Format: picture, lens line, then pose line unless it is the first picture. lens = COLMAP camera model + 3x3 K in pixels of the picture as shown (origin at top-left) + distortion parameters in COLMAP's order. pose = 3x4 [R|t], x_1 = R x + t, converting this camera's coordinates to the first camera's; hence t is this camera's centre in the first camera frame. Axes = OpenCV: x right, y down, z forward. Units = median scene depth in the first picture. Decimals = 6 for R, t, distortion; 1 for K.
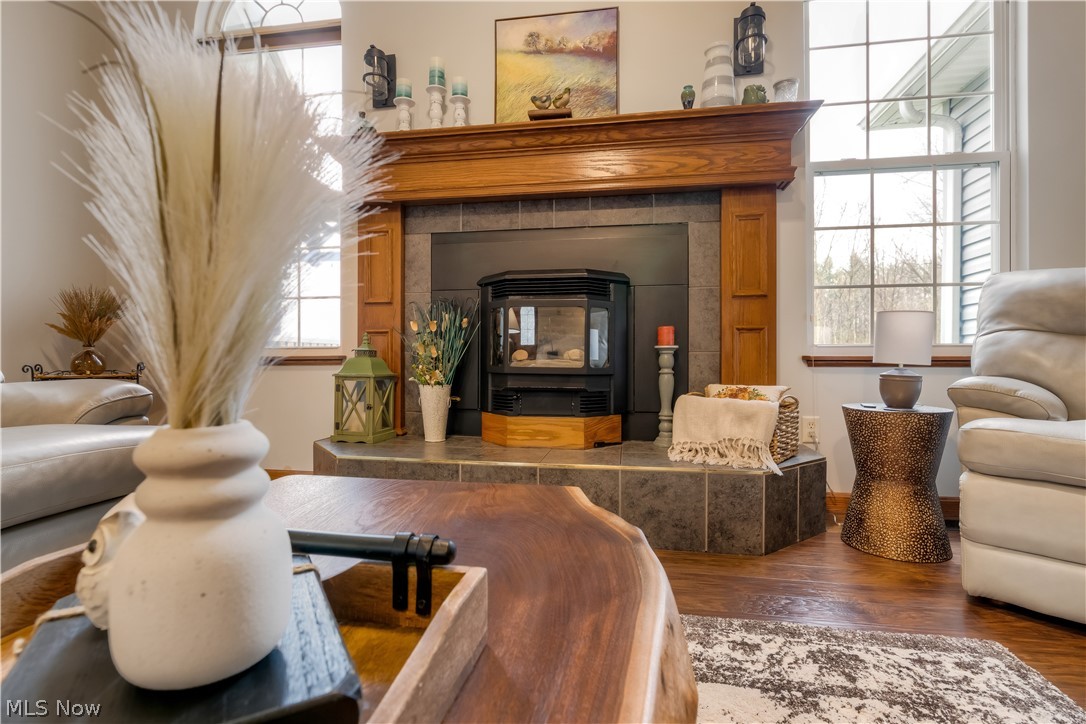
lens RADIAL K [[533.1, 0, 540.1], [0, 533.1, 362.5], [0, 0, 1]] dist [0.000470, 0.000049]
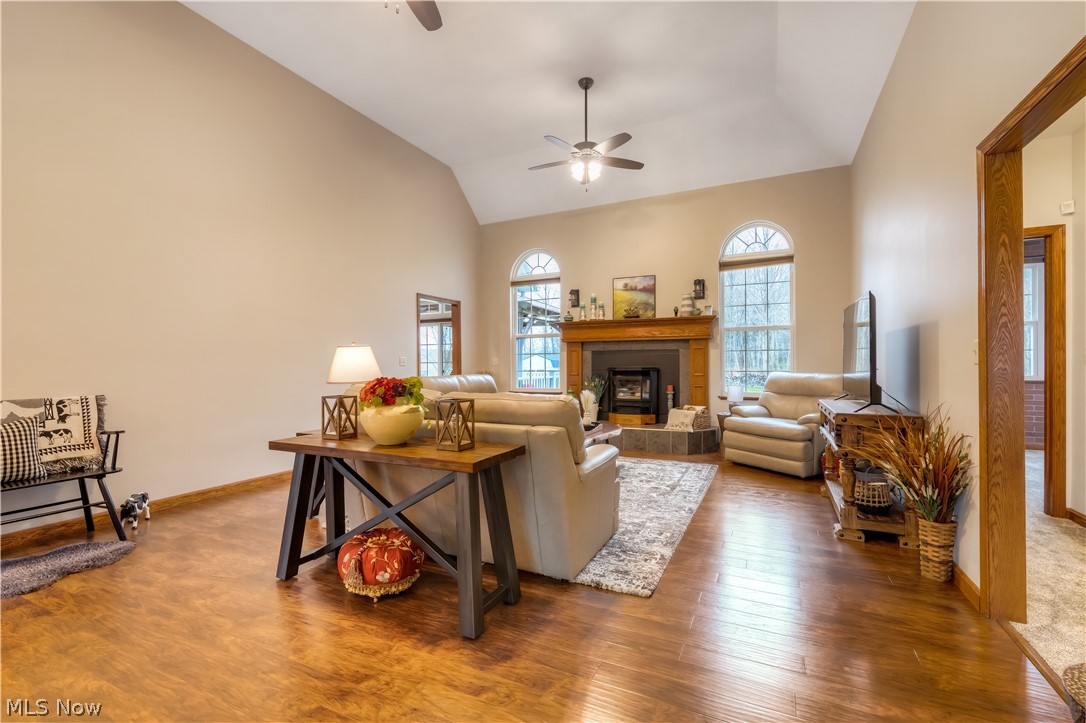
lens RADIAL K [[475.8, 0, 542.0], [0, 475.8, 366.4], [0, 0, 1]] dist [-0.000166, 0.000001]
pose [[0.964461, -0.005333, -0.264171, 0.244090], [0.006464, 0.999973, 0.003410, -0.184385], [0.264145, -0.004997, 0.964470, -1.741424]]
